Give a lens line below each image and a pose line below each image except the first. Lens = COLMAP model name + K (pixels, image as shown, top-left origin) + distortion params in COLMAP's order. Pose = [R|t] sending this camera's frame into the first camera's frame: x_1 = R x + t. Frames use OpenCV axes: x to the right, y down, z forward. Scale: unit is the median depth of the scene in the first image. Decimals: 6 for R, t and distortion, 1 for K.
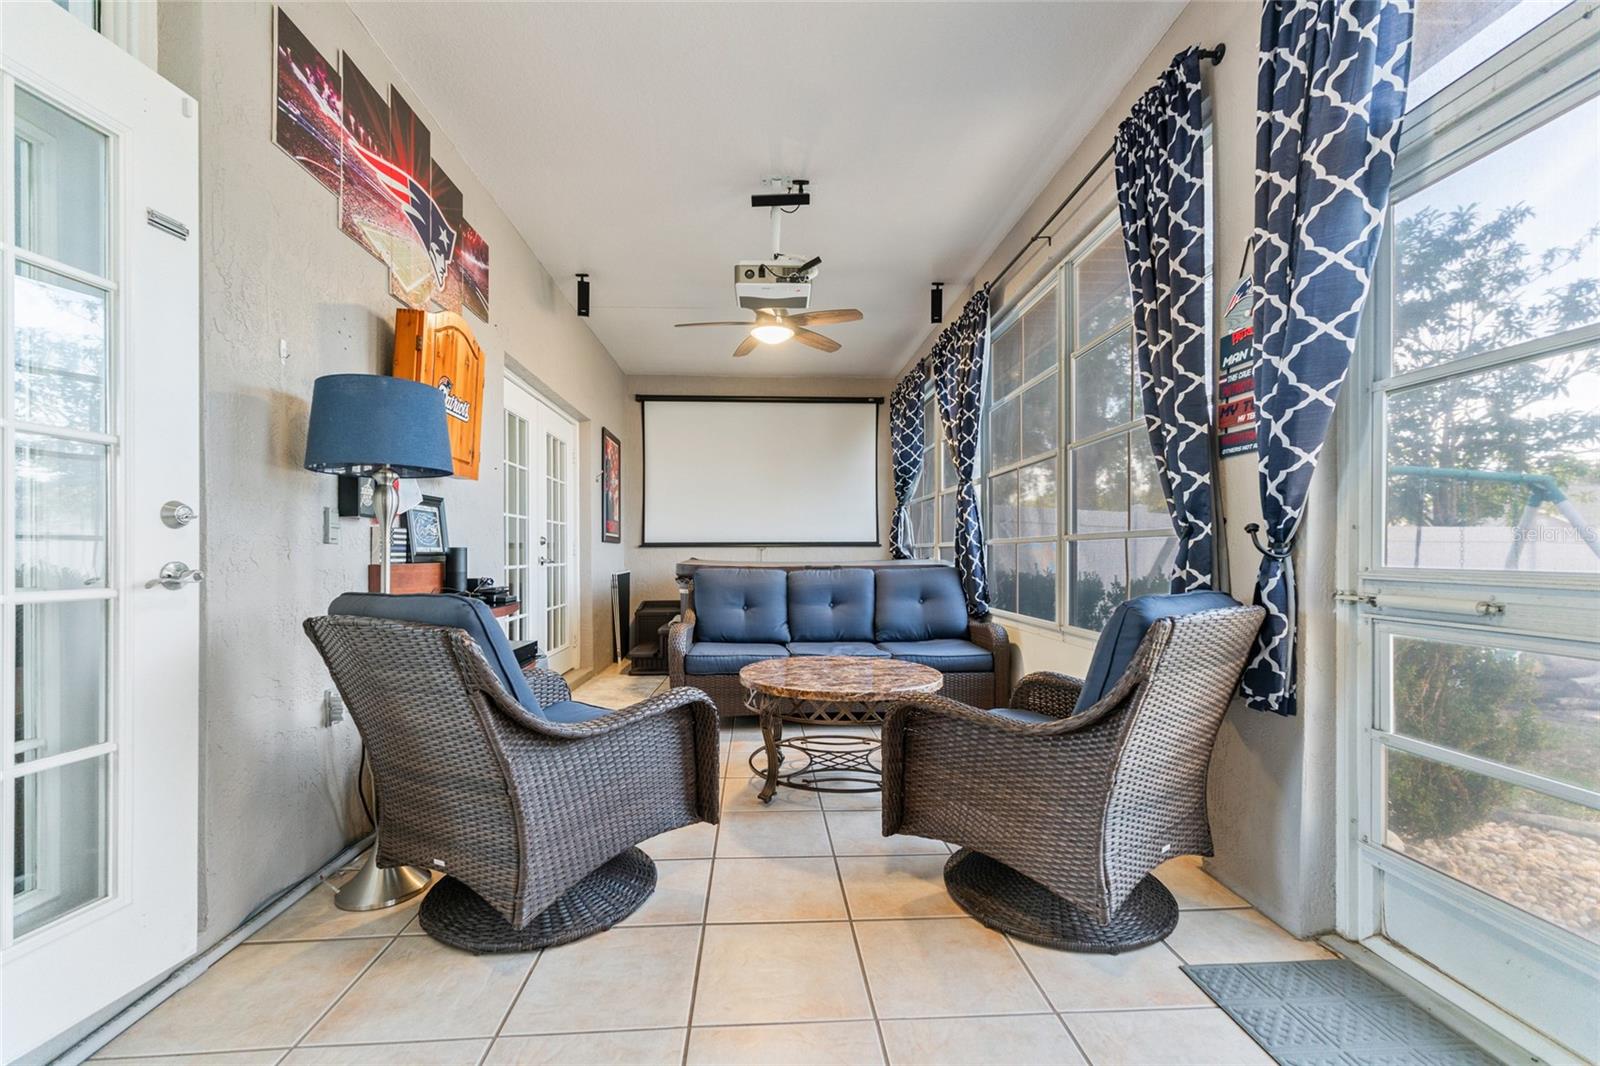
lens RADIAL K [[687.9, 0, 802.9], [0, 687.9, 554.7], [0, 0, 1]] dist [0.007787, -0.000818]
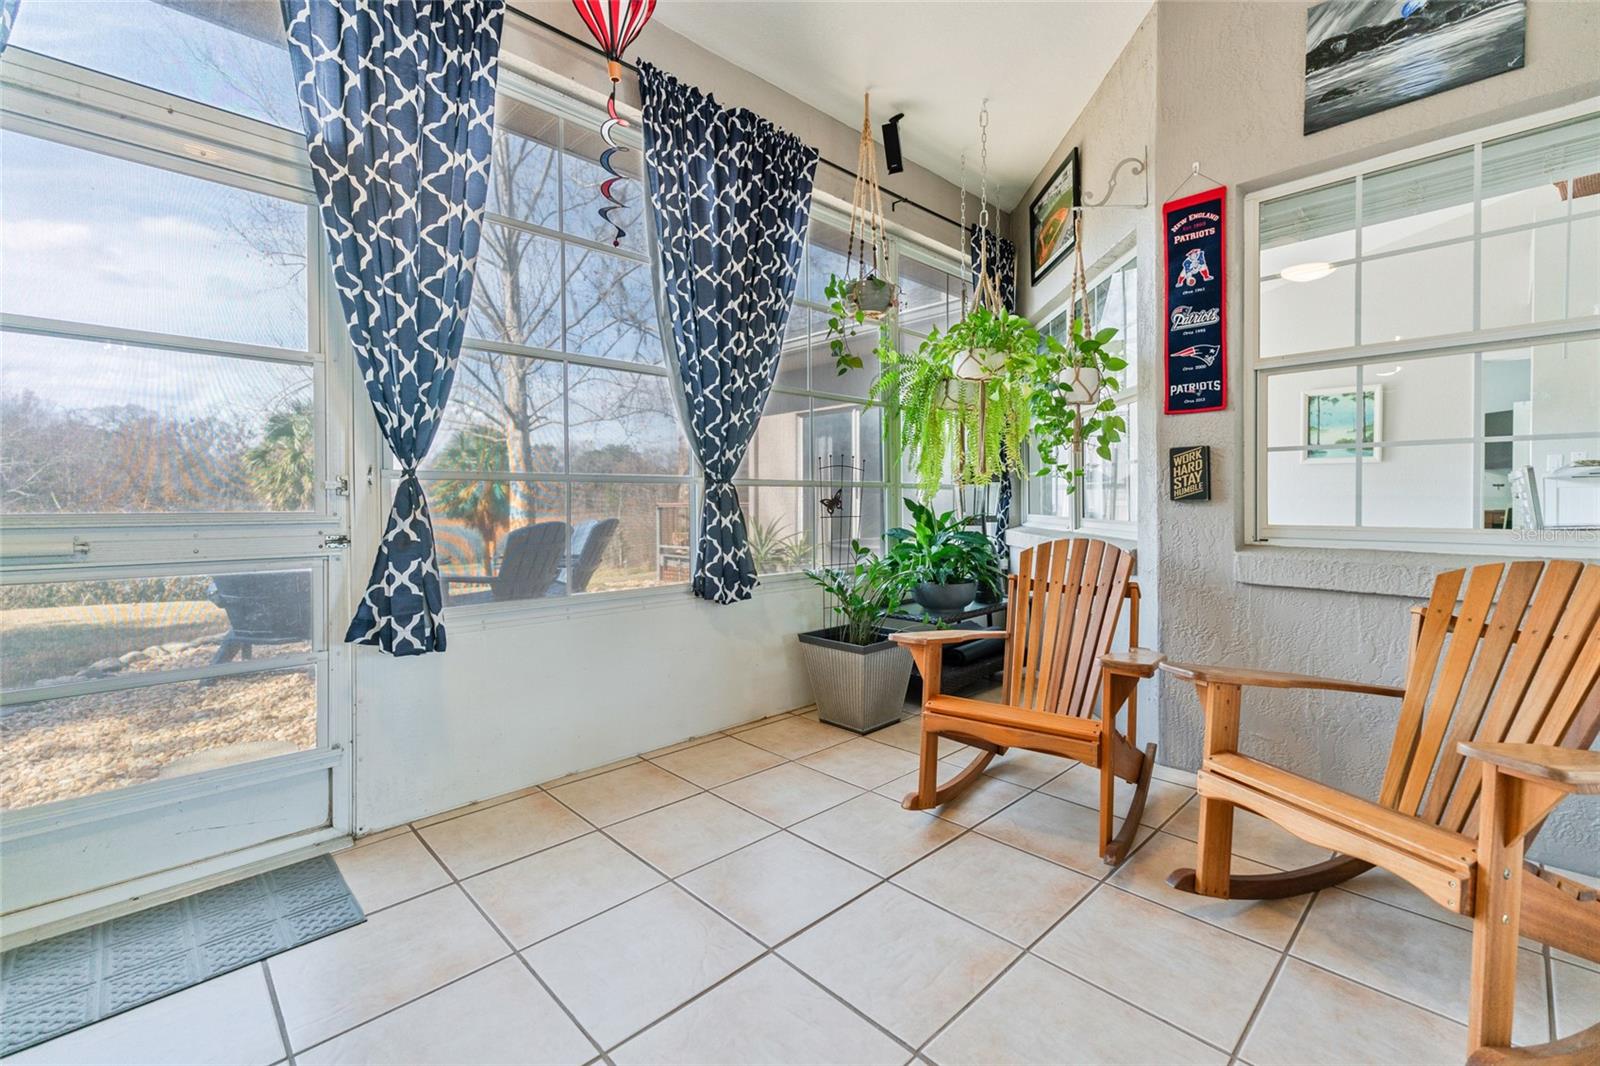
lens RADIAL K [[687.9, 0, 799.6], [0, 687.9, 502.7], [0, 0, 1]] dist [0.007787, -0.000818]
pose [[-0.641773, -0.000385, 0.766895, -0.412631], [0.005173, 0.999975, 0.004831, 0.002403], [-0.766877, 0.007068, -0.641755, 0.521381]]
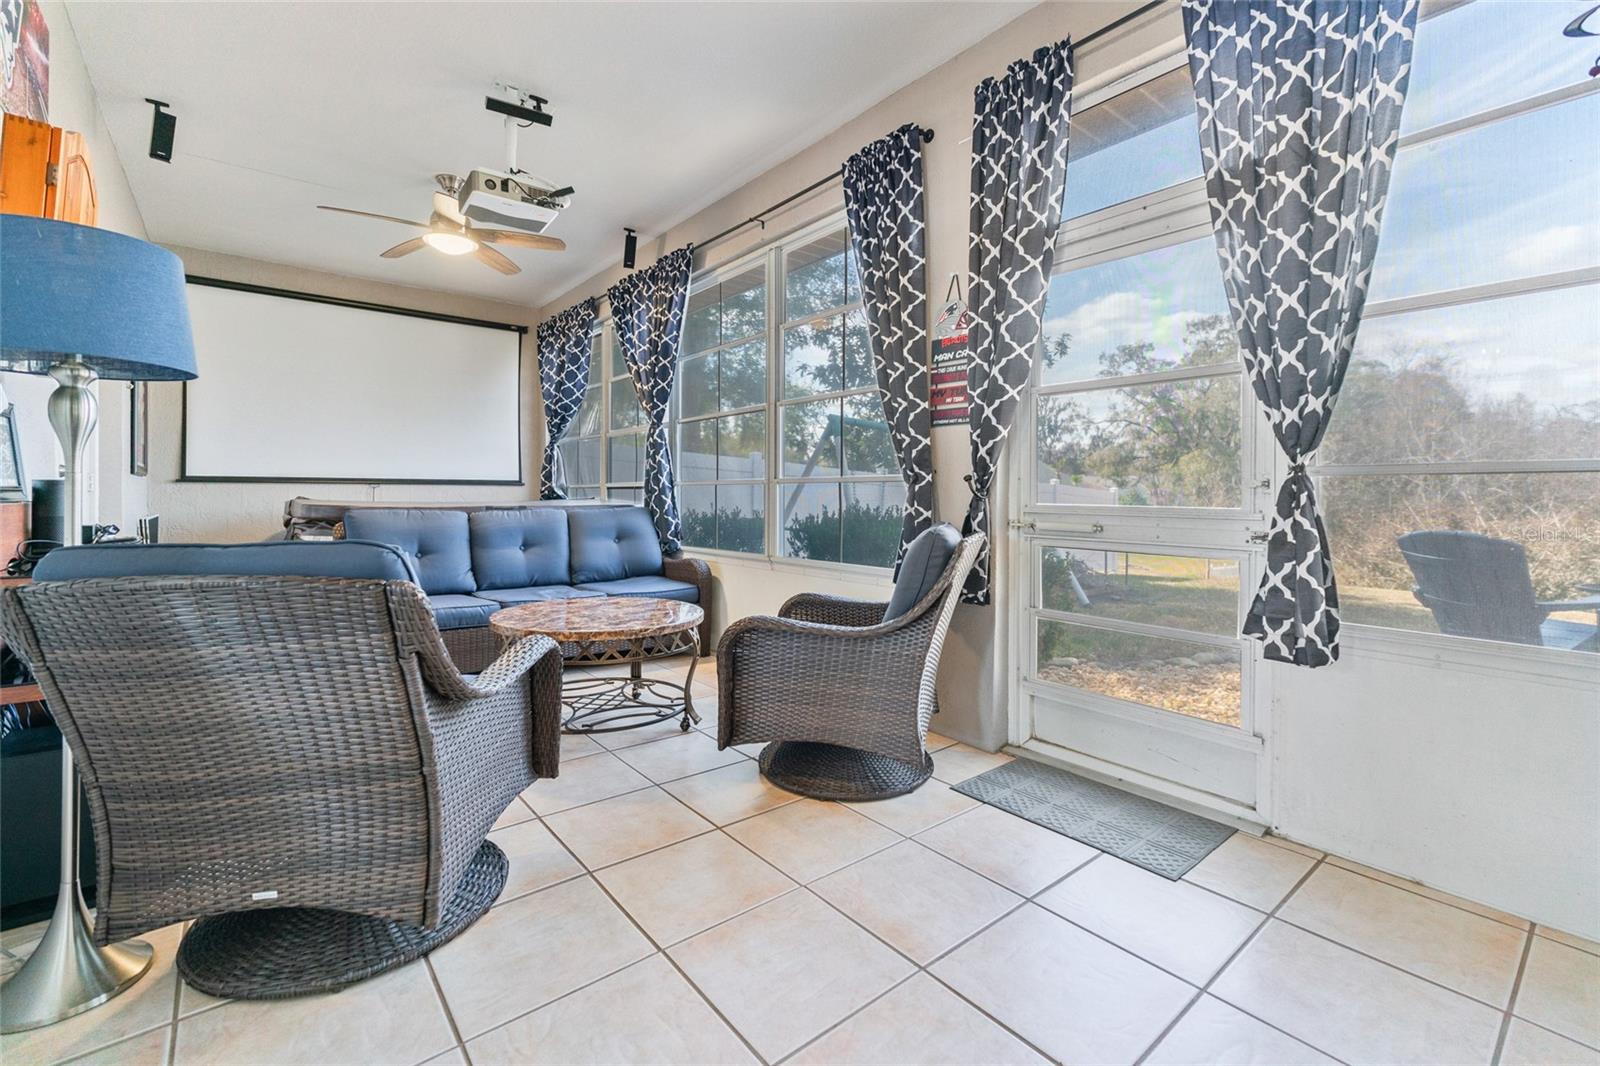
lens RADIAL K [[687.9, 0, 825.1], [0, 687.9, 490.8], [0, 0, 1]] dist [0.007787, -0.000818]
pose [[0.804882, 0.009731, 0.593355, -0.365793], [-0.005872, 0.999947, -0.008433, 0.001746], [-0.593405, 0.003304, 0.804897, 0.012157]]
